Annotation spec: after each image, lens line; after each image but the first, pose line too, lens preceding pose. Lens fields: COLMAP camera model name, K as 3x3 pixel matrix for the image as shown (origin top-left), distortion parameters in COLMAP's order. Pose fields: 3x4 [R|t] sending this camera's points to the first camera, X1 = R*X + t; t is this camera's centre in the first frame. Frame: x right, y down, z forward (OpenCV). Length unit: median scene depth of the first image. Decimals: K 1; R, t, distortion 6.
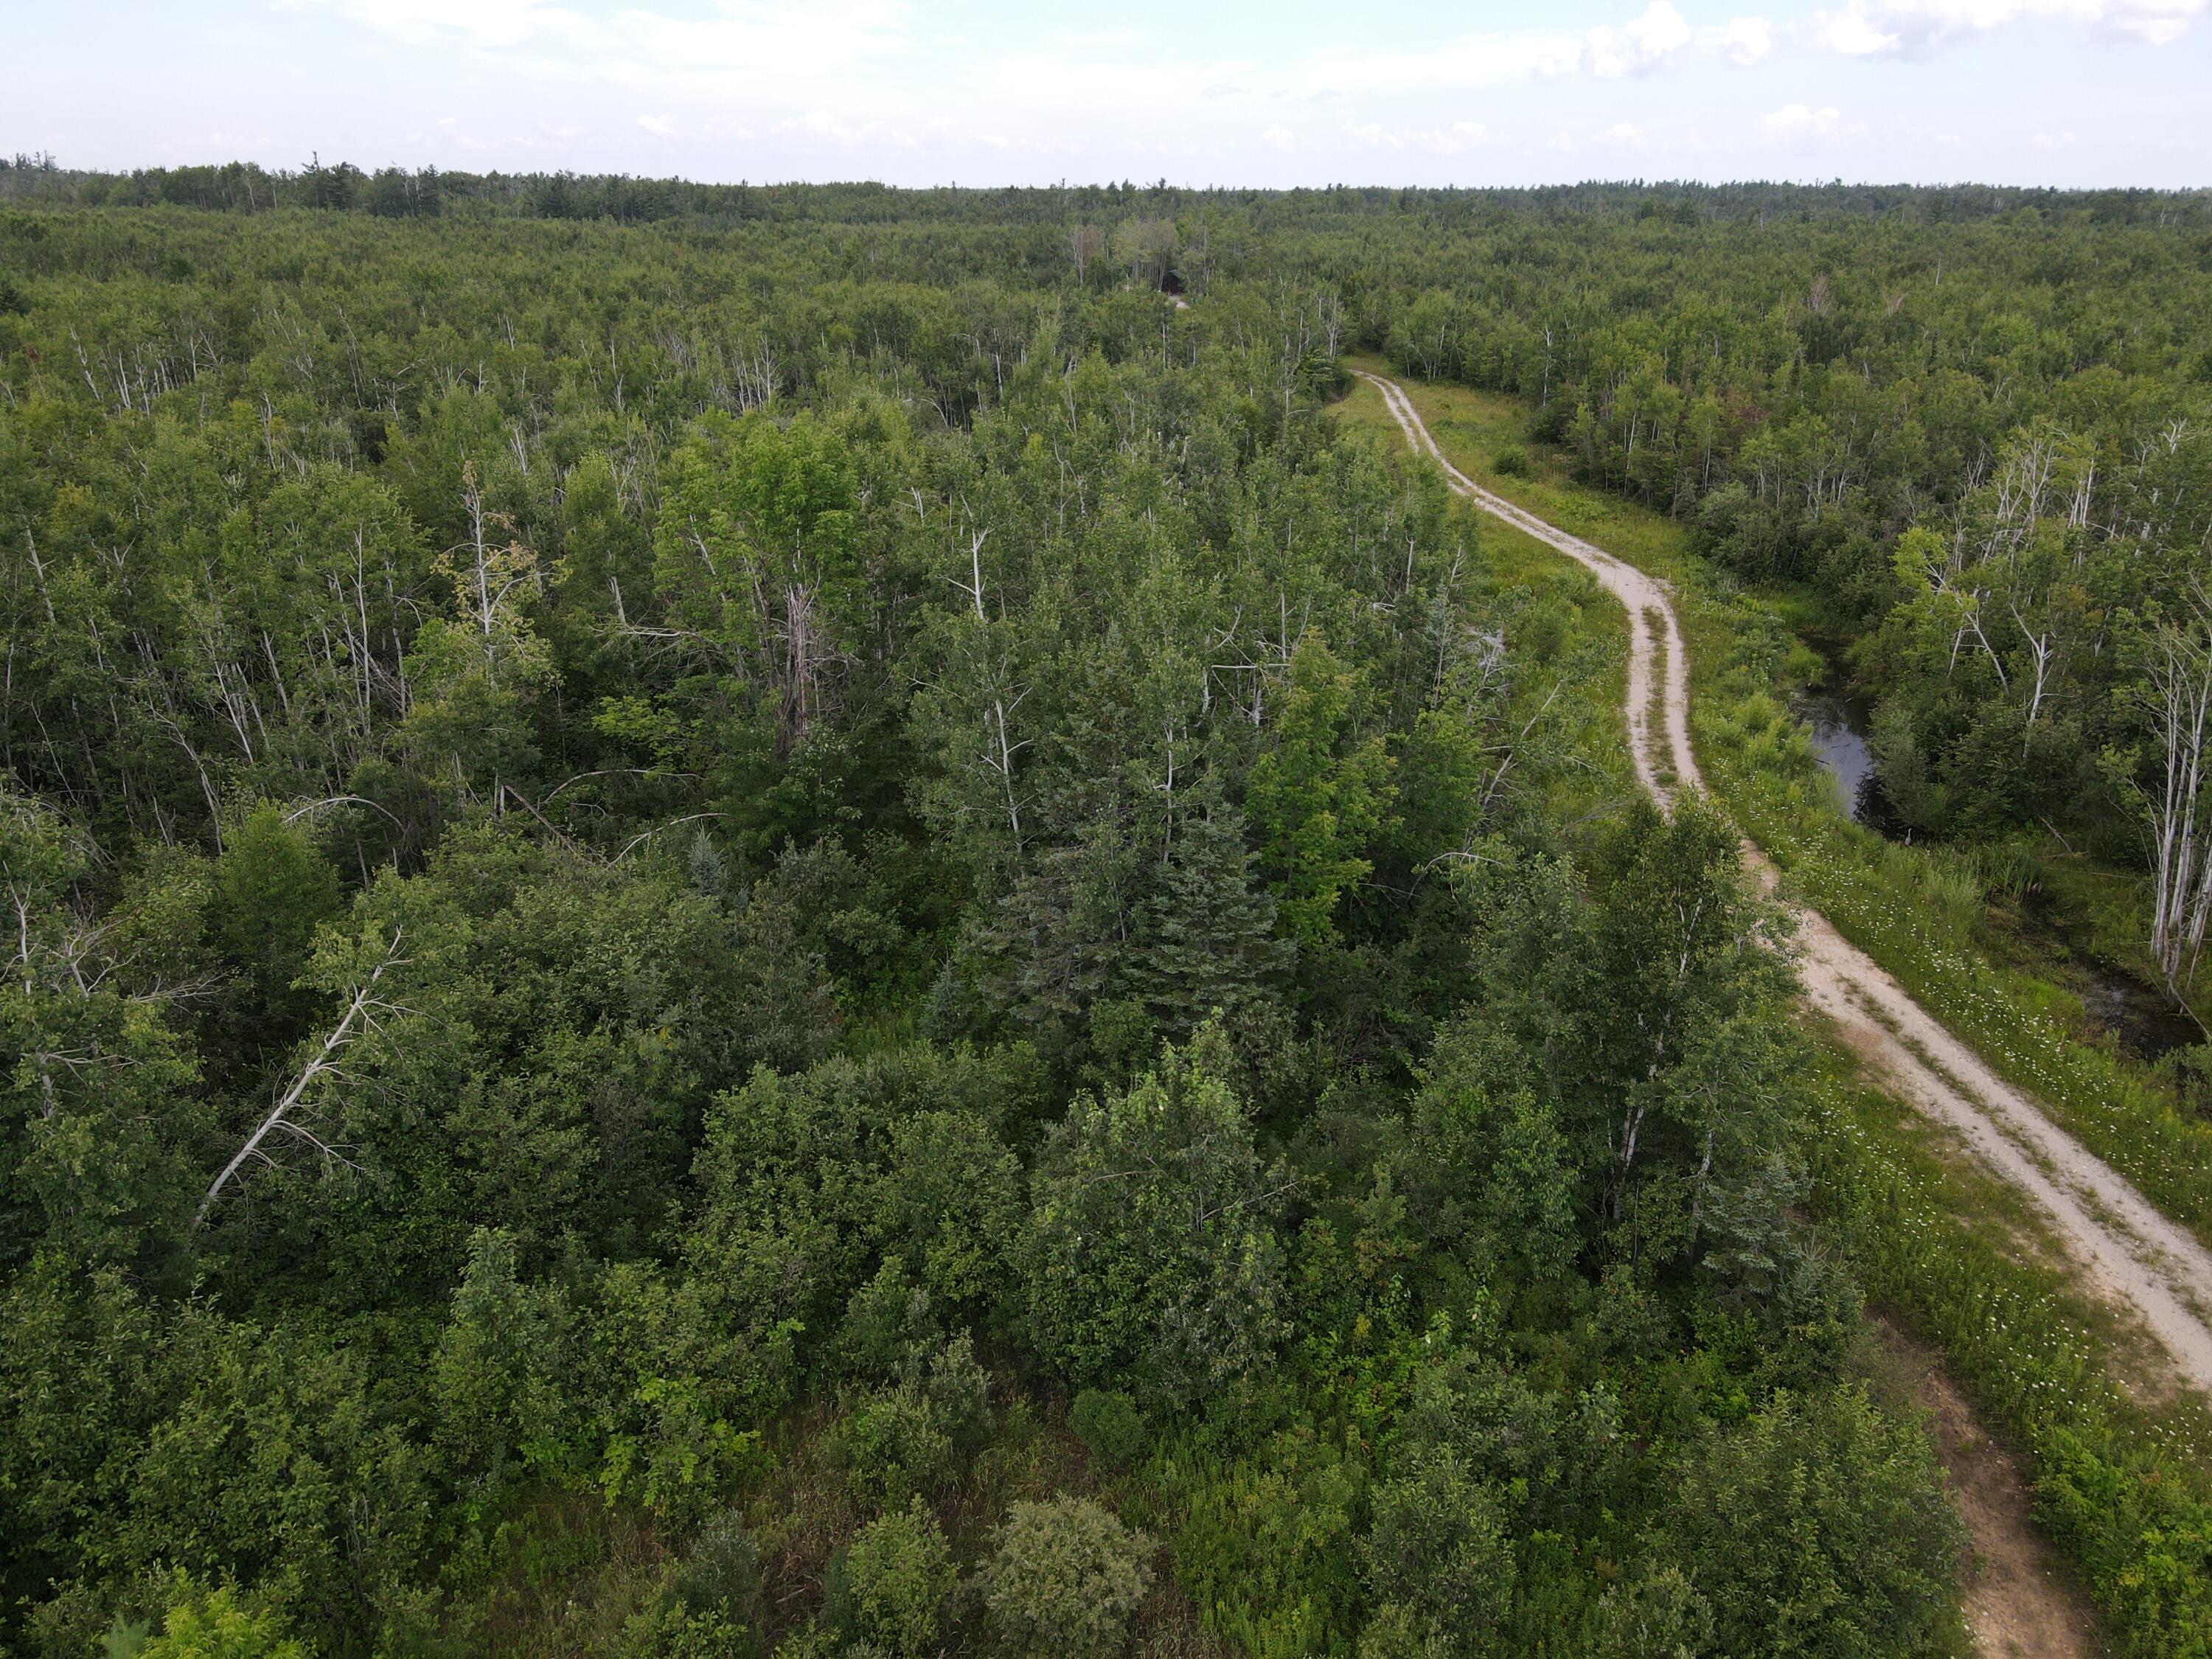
lens RADIAL K [[1594.4, 0, 1106.0], [0, 1594.4, 829.5], [0, 0, 1]] dist [0.006818, 0.010533]
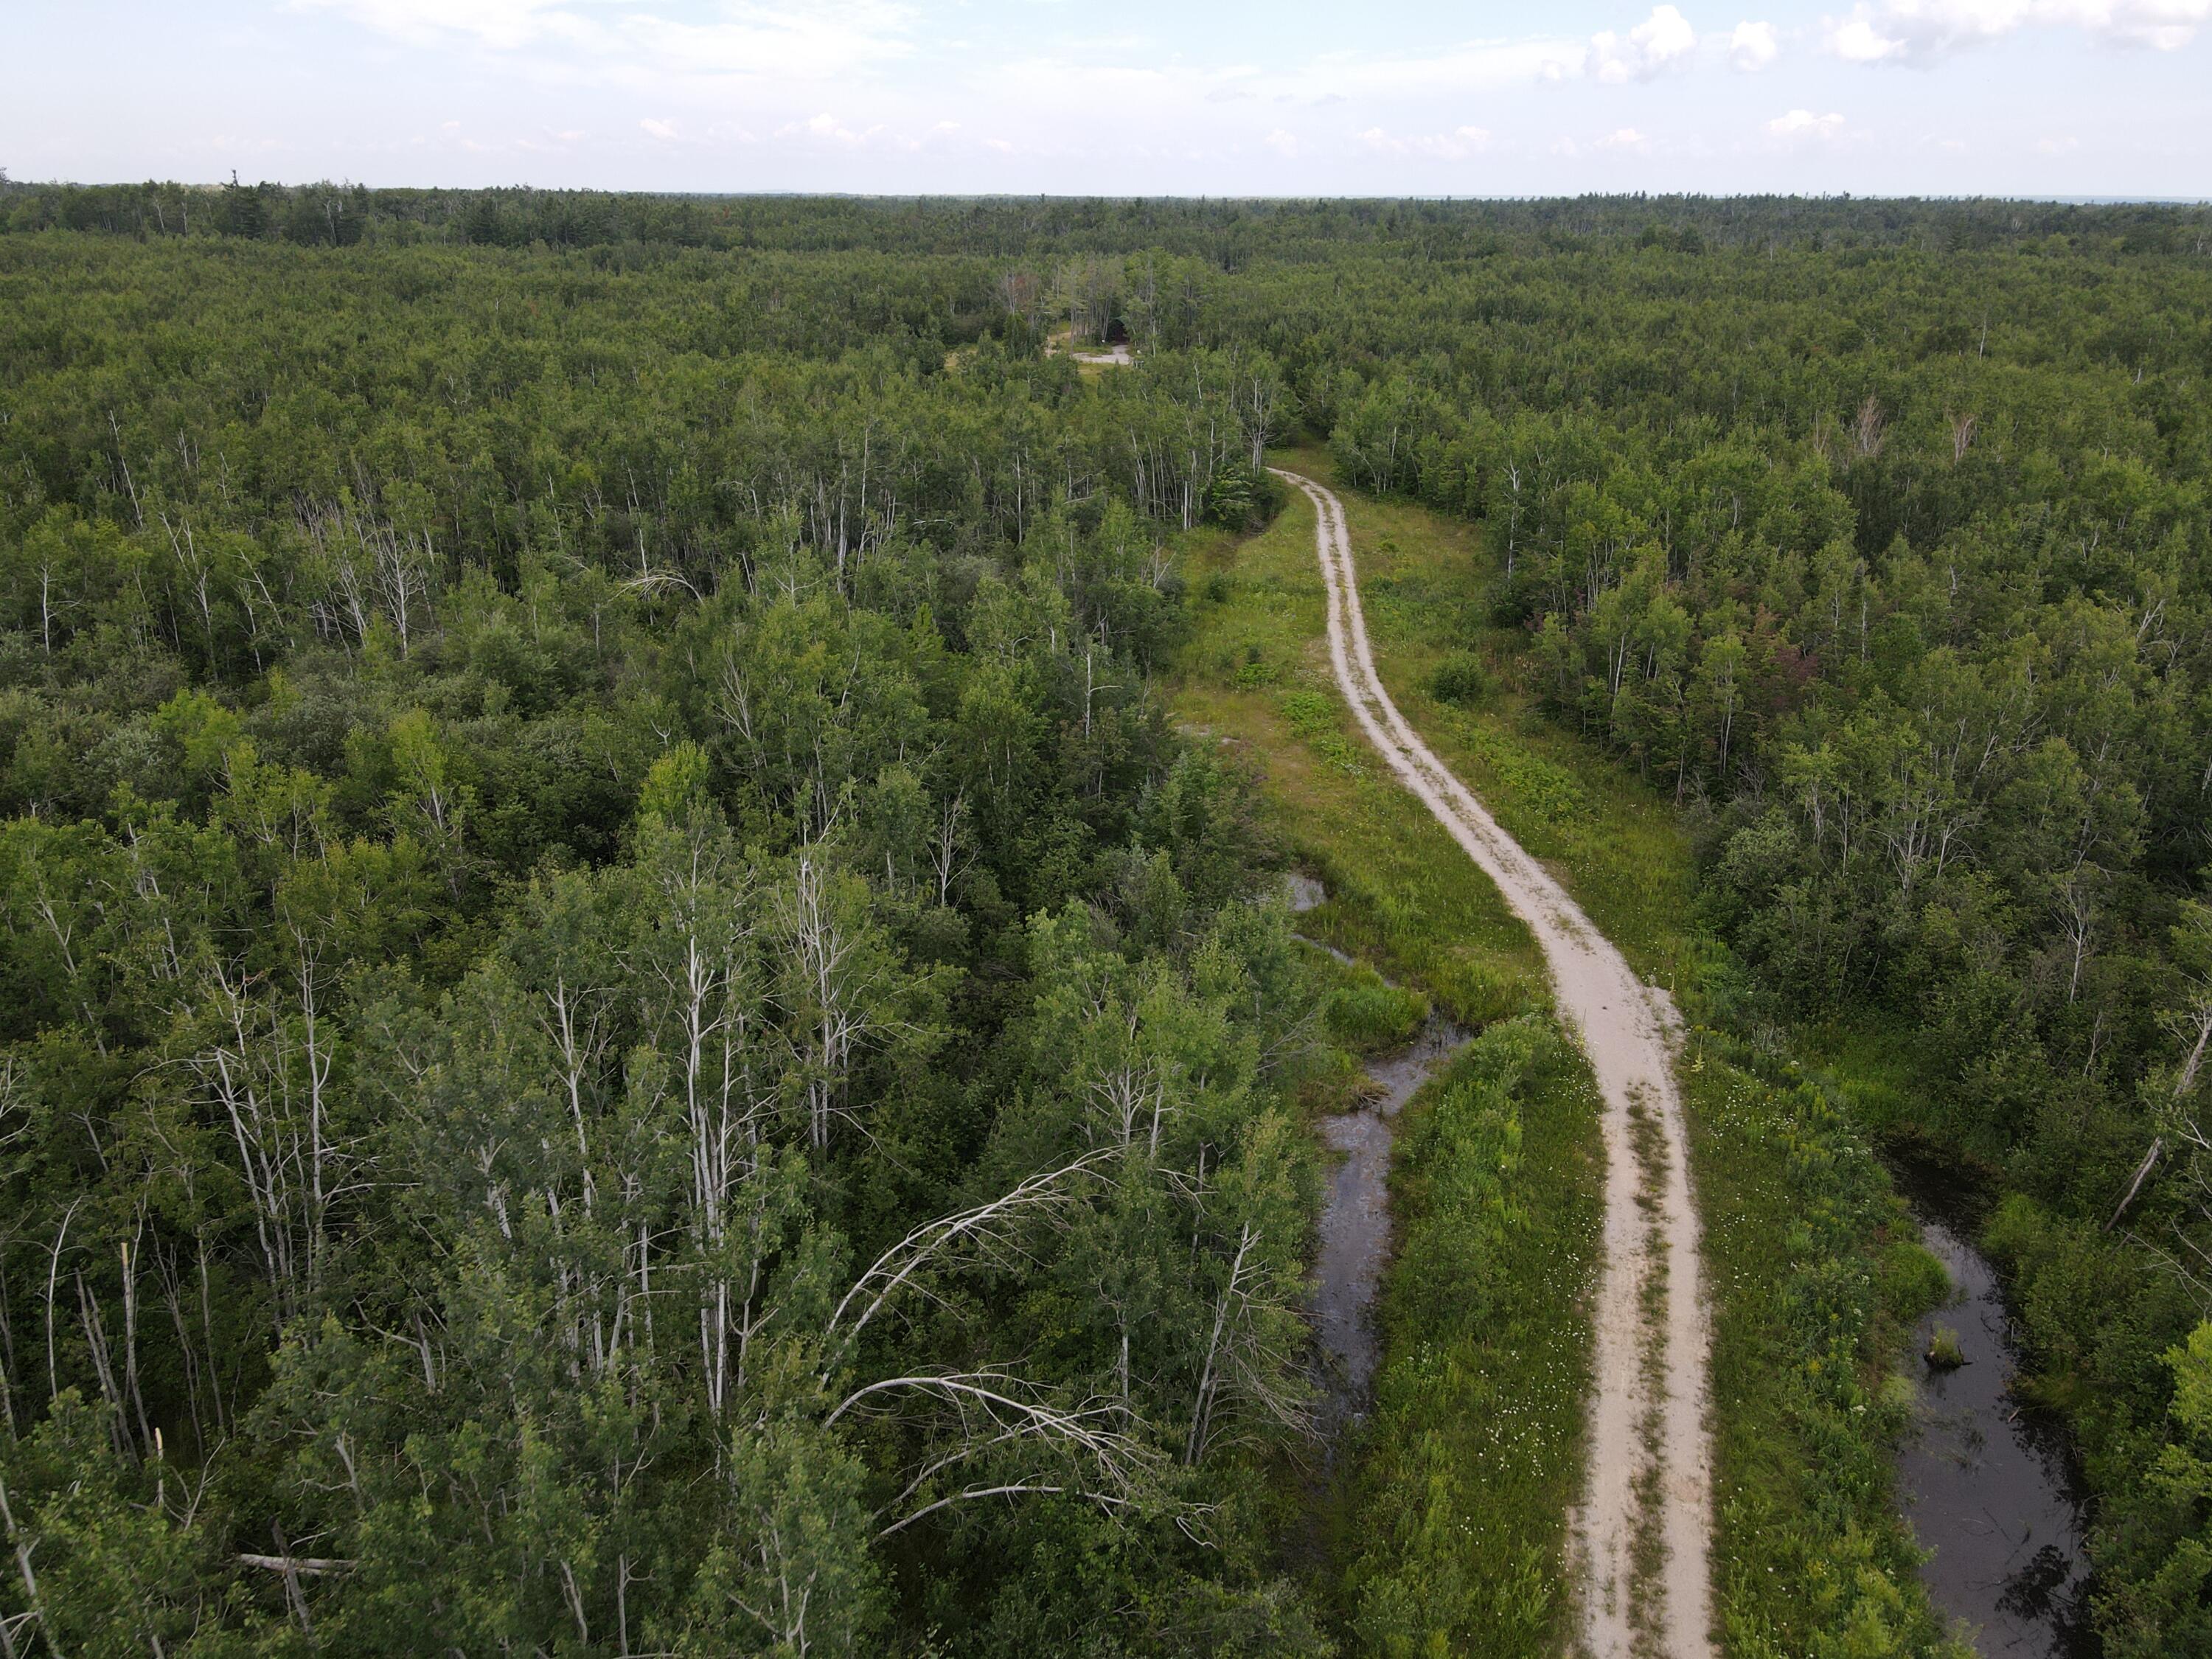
lens RADIAL K [[1535.7, 0, 1091.4], [0, 1535.7, 834.9], [0, 0, 1]] dist [0.001787, 0.009948]
pose [[0.999818, 0.010797, -0.015699, 0.030352], [-0.010508, 0.999776, 0.018394, -0.052173], [0.015895, -0.018226, 0.999708, 0.089756]]
